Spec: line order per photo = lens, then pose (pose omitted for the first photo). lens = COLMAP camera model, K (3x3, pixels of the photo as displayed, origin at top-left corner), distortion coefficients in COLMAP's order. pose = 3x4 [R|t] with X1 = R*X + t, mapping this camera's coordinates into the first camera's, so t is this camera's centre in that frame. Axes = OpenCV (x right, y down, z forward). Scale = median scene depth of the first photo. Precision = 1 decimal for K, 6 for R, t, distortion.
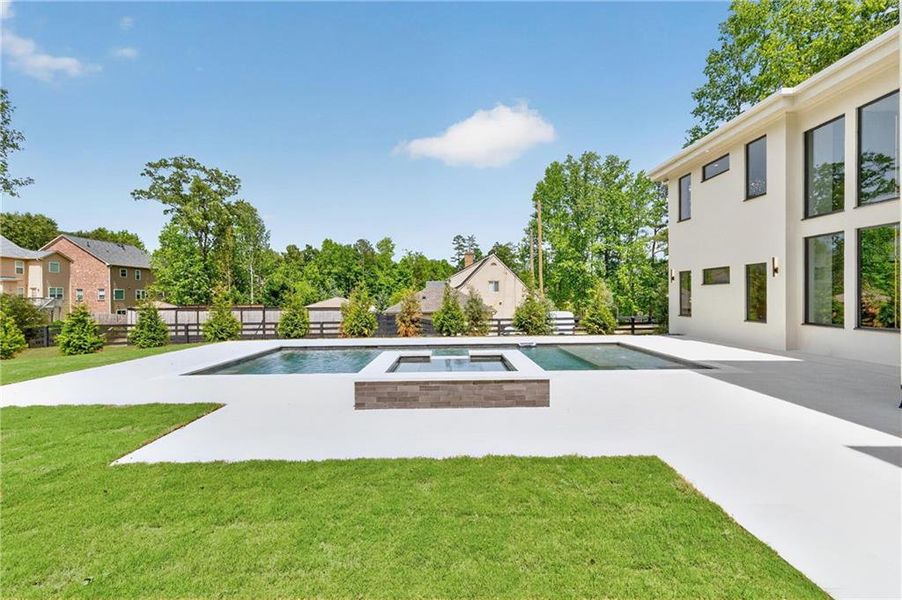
lens RADIAL K [[405.8, 0, 453.6], [0, 405.8, 294.9], [0, 0, 1]] dist [0.001205, 0.000597]
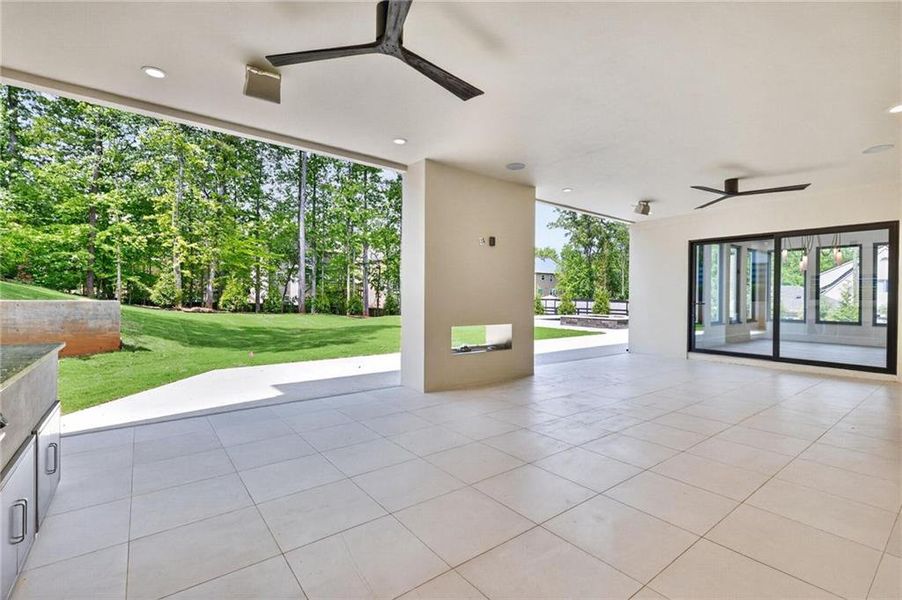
lens RADIAL K [[399.3, 0, 451.0], [0, 399.3, 300.0], [0, 0, 1]] dist [-0.001192, -0.000047]
pose [[0.594783, 0.025567, -0.803480, 0.194620], [-0.013782, 0.999672, 0.021607, 0.002246], [0.803768, -0.001778, 0.594940, -0.174537]]
